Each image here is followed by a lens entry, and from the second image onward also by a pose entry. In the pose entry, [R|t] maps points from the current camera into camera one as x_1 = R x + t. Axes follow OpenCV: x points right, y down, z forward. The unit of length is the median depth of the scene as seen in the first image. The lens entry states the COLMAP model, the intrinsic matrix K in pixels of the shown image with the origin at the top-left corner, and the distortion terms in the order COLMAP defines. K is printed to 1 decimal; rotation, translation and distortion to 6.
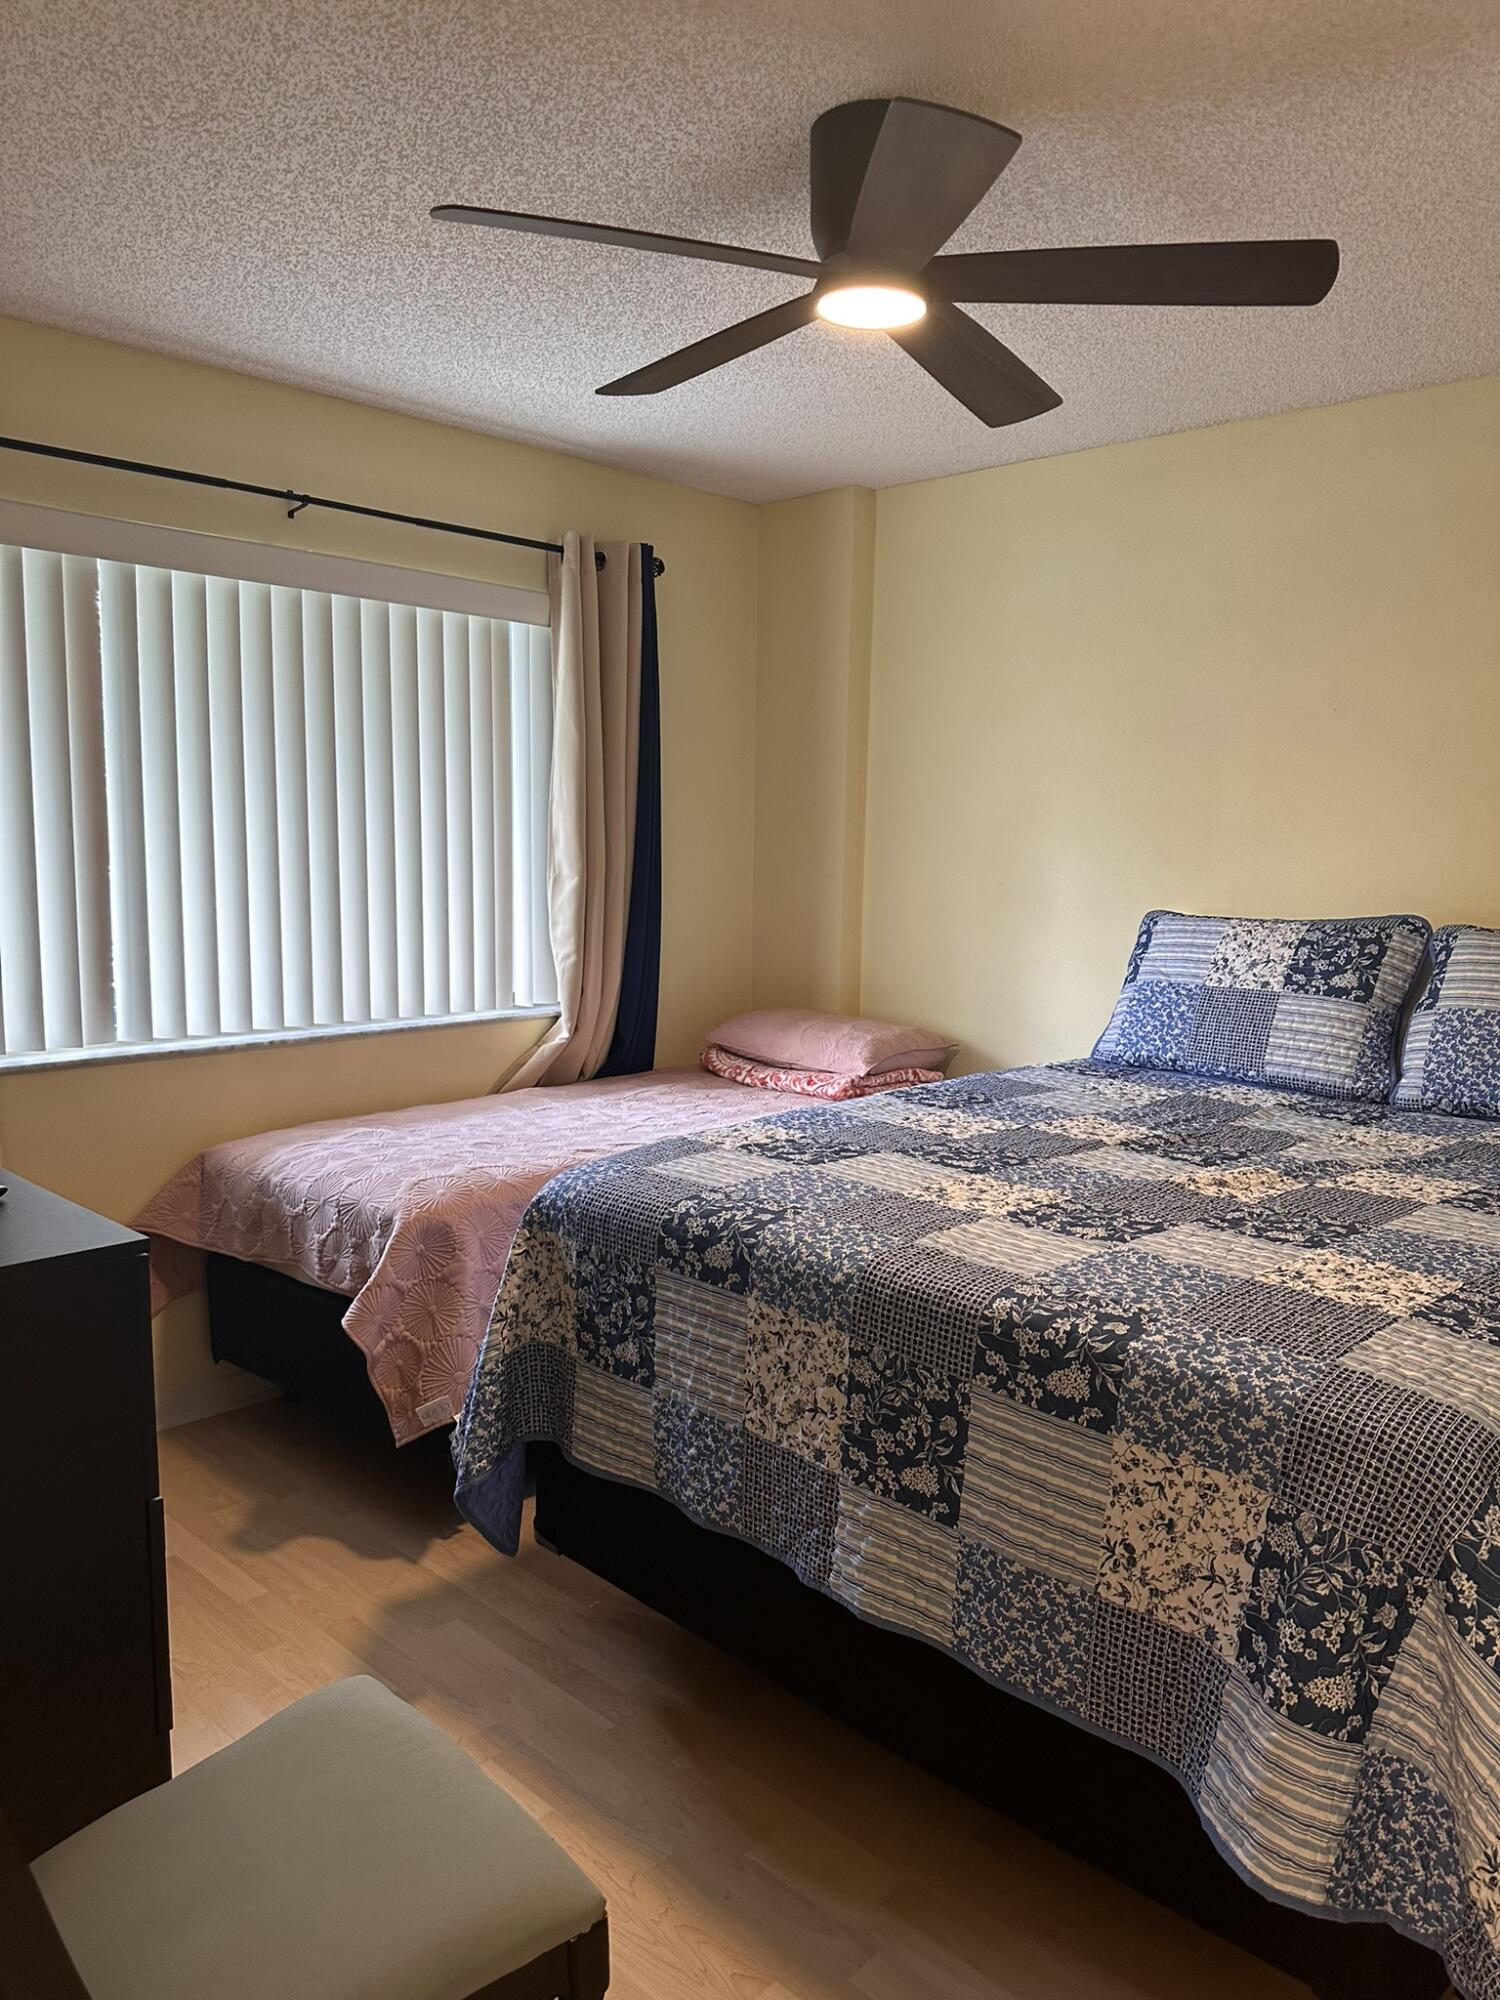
lens RADIAL K [[1402.8, 0, 769.3], [0, 1402.8, 1008.2], [0, 0, 1]] dist [0.127916, -0.130955]
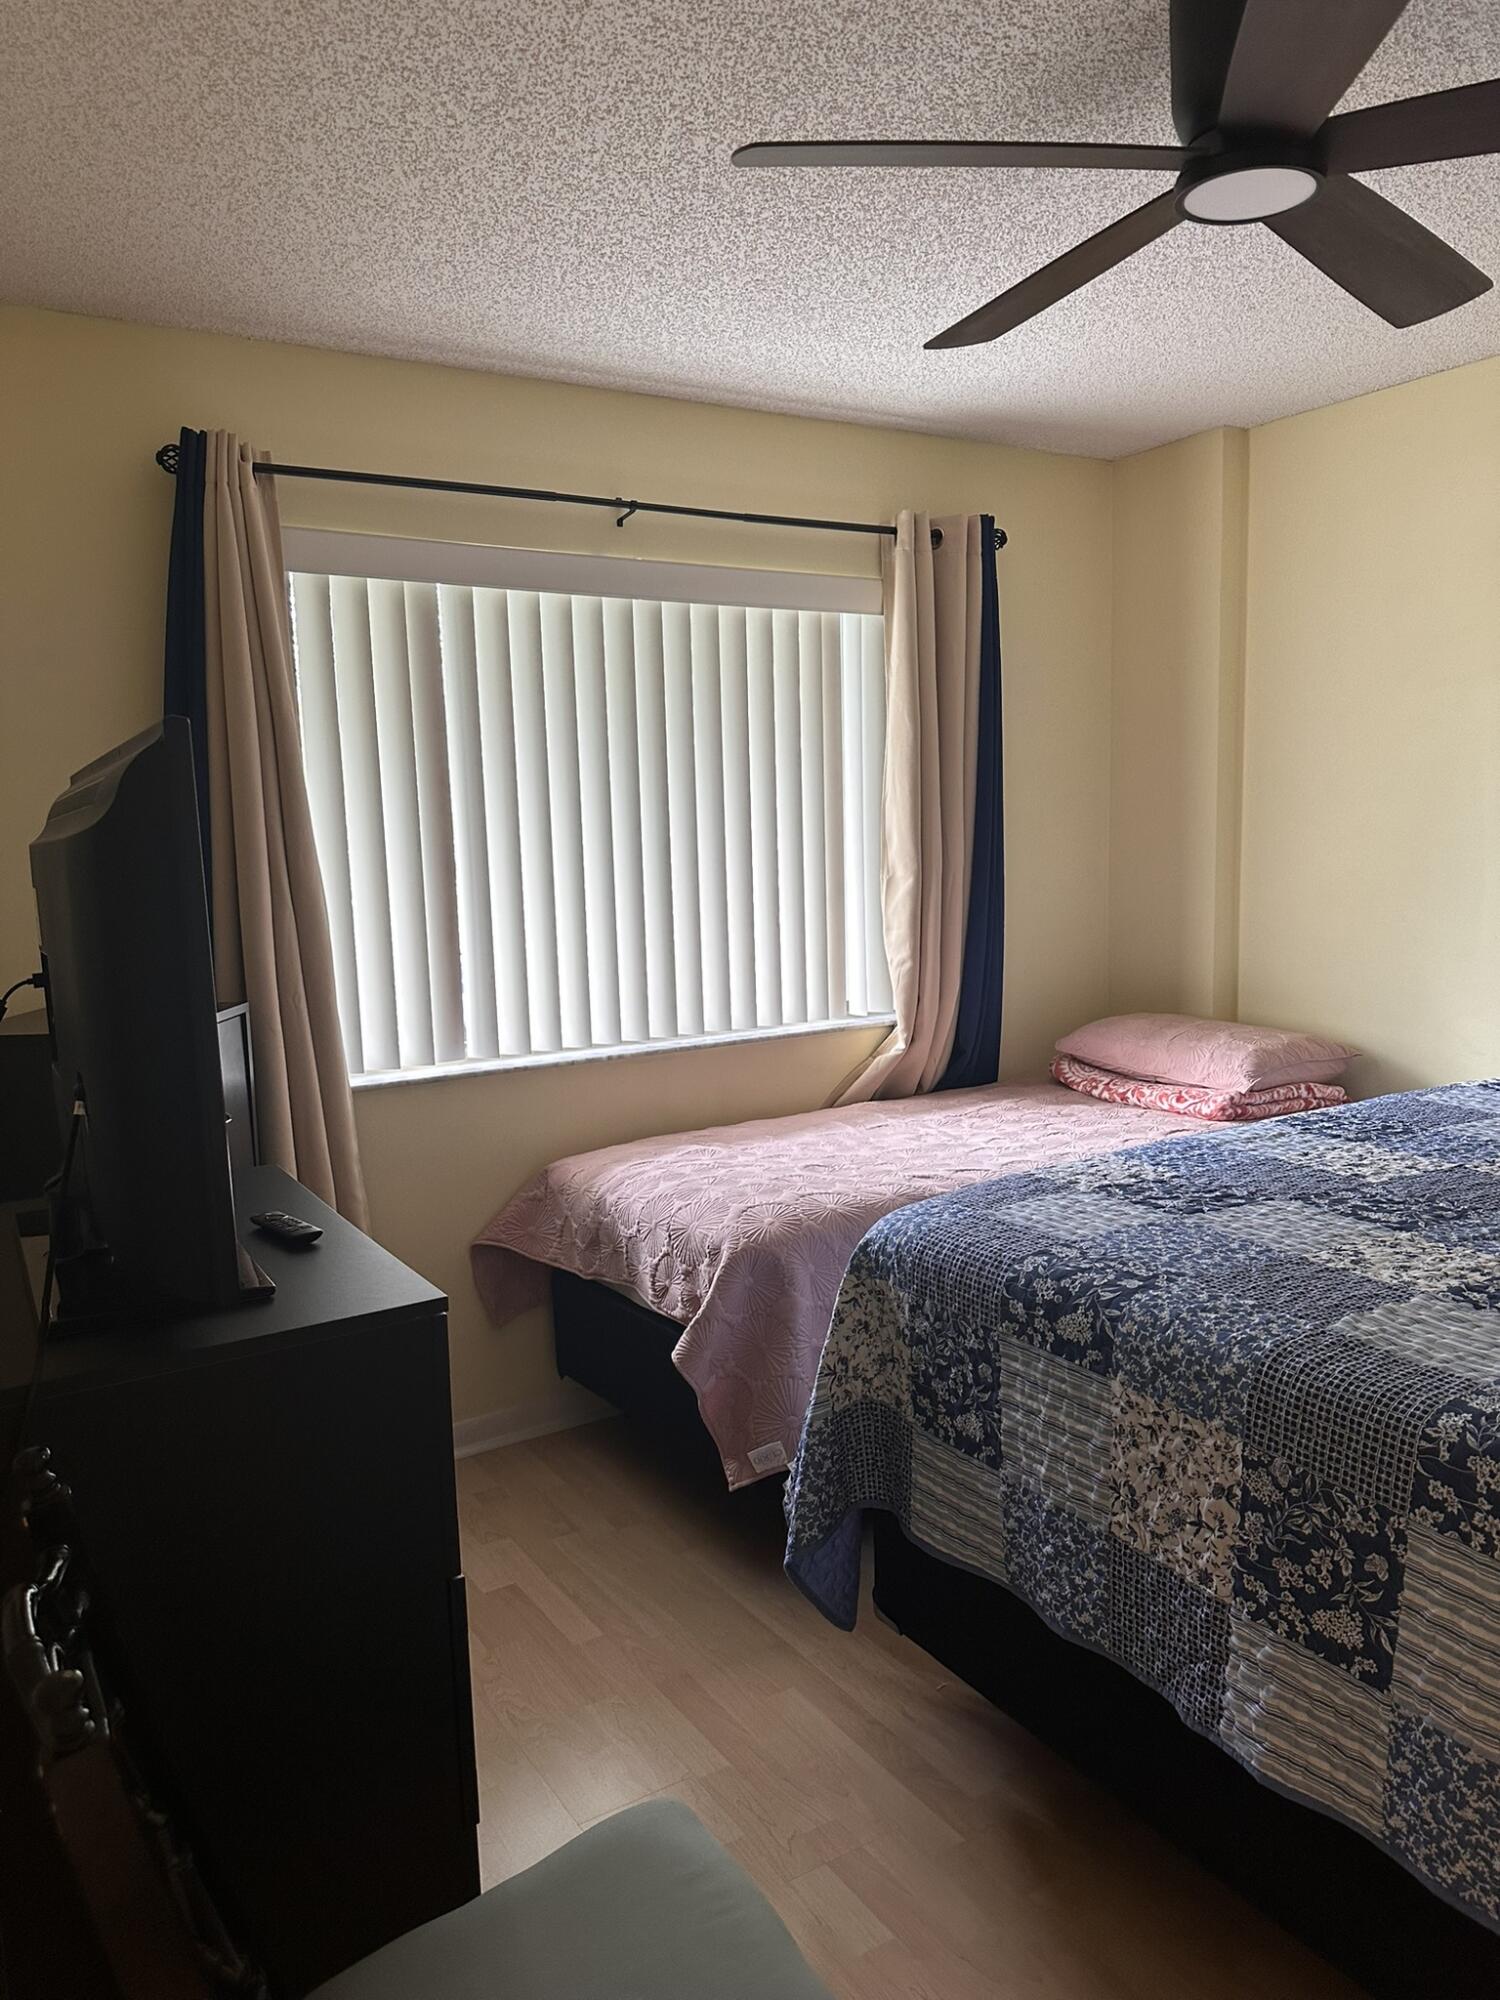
lens RADIAL K [[1406.5, 0, 750.0], [0, 1406.5, 1000.0], [0, 0, 1]] dist [0.028971, -0.036841]
pose [[0.966025, -0.013756, -0.258082, -0.002914], [0.015128, 0.999880, 0.003329, -0.024857], [0.258005, -0.007120, 0.966117, 0.124333]]
